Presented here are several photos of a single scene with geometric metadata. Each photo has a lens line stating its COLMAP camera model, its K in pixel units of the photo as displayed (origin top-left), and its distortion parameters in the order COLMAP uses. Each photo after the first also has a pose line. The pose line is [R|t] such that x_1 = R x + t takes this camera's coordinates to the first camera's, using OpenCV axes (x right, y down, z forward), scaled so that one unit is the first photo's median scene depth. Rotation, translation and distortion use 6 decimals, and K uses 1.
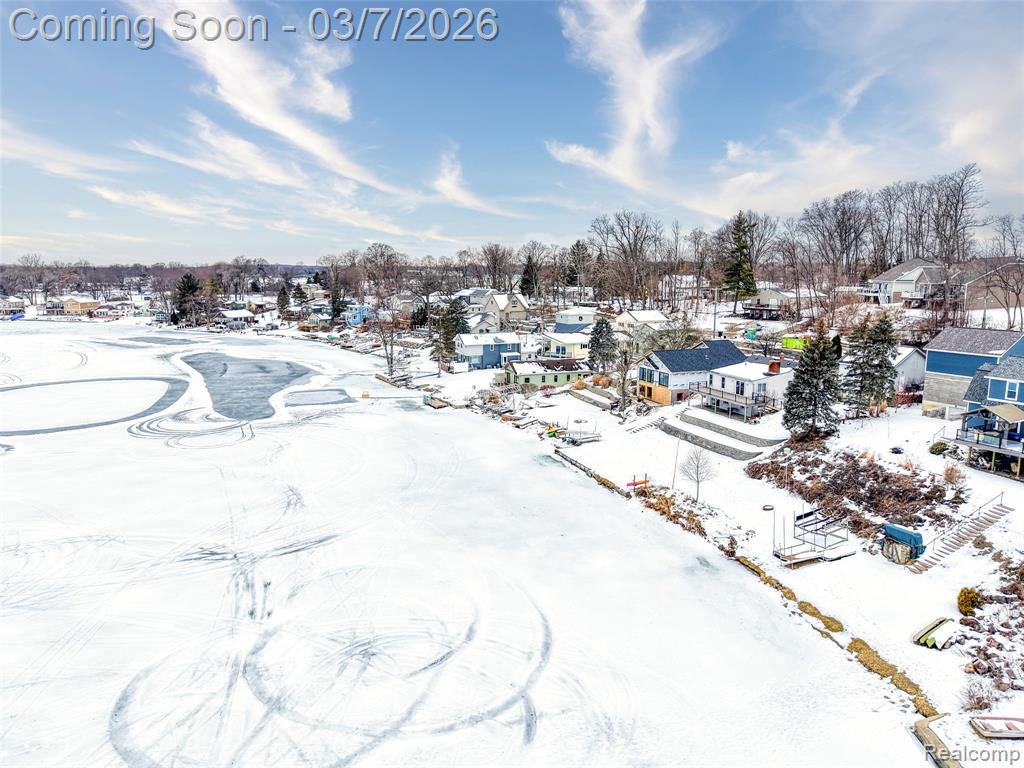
lens RADIAL K [[707.9, 0, 470.3], [0, 707.9, 387.4], [0, 0, 1]] dist [0.002929, 0.000457]
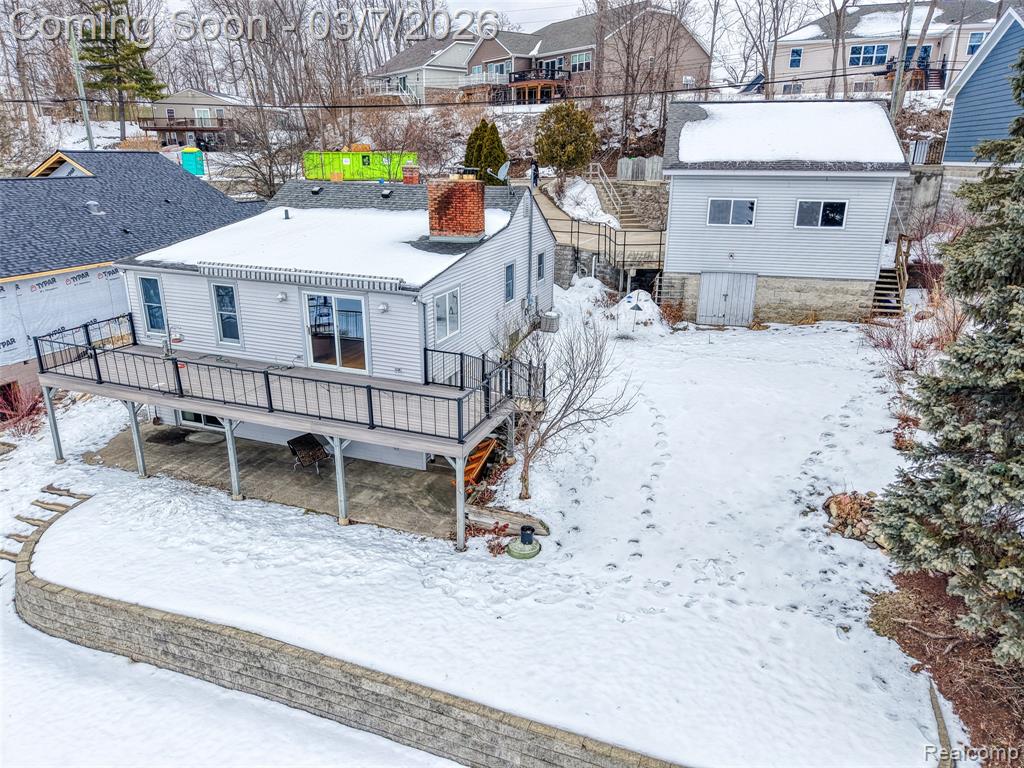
lens RADIAL K [[685.6, 0, 512.0], [0, 685.6, 384.0], [0, 0, 1]] dist [0.008121, -0.002211]
pose [[0.638643, -0.240445, 0.730972, 0.407484], [0.120666, 0.969469, 0.213472, -0.028178], [-0.759983, -0.048129, 0.648158, 1.258639]]
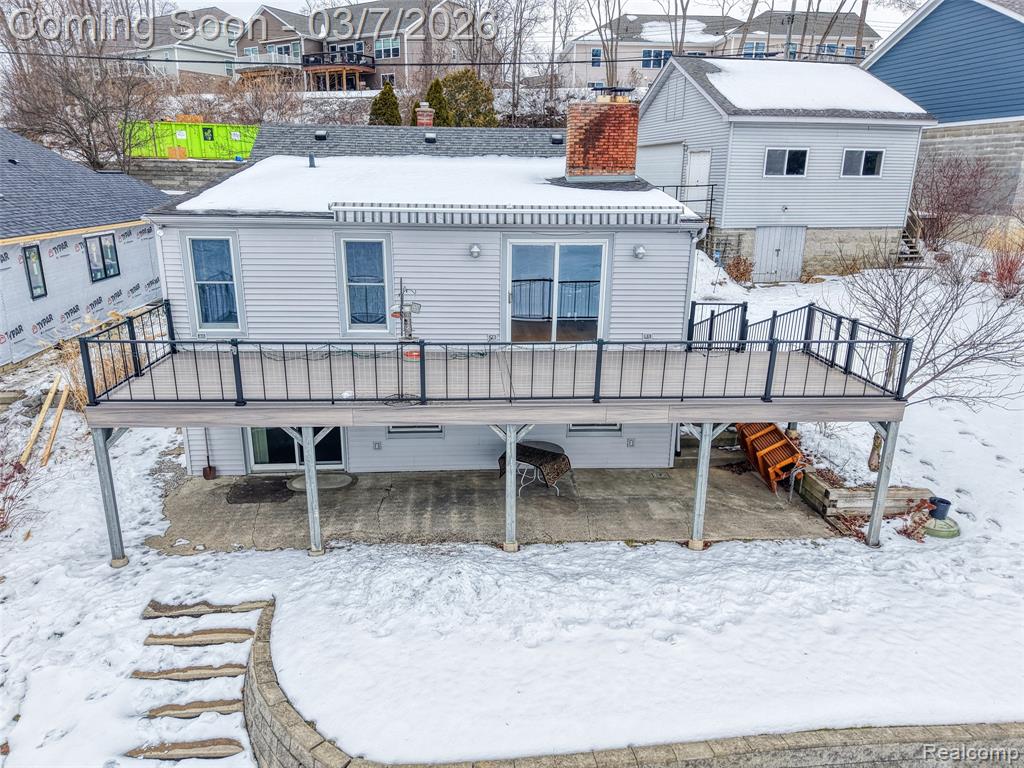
lens RADIAL K [[685.6, 0, 512.0], [0, 685.6, 384.0], [0, 0, 1]] dist [0.008121, -0.002211]
pose [[0.262911, -0.277920, 0.923925, 0.376844], [0.152001, 0.957587, 0.244793, -0.023544], [-0.952772, 0.076079, 0.294004, 1.446800]]
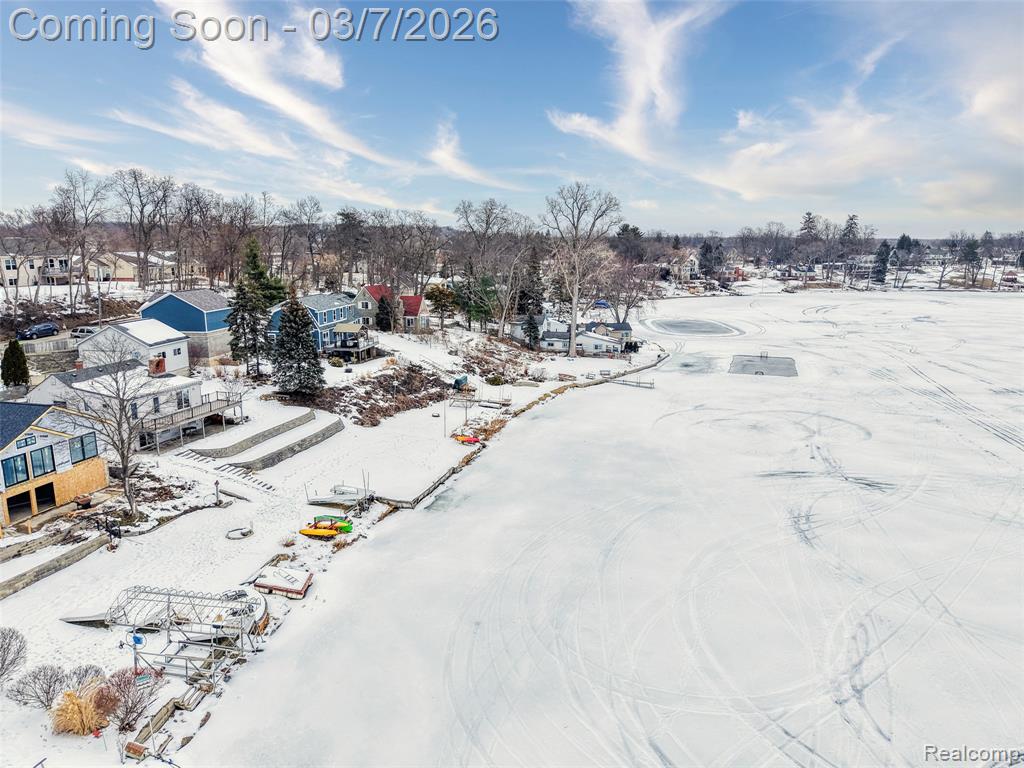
lens RADIAL K [[685.6, 0, 512.0], [0, 685.6, 384.0], [0, 0, 1]] dist [0.008121, -0.002211]
pose [[-0.832059, -0.117277, 0.542148, -0.445327], [0.086474, 0.938018, 0.335626, -0.340171], [-0.547906, 0.326142, -0.770345, 2.039141]]
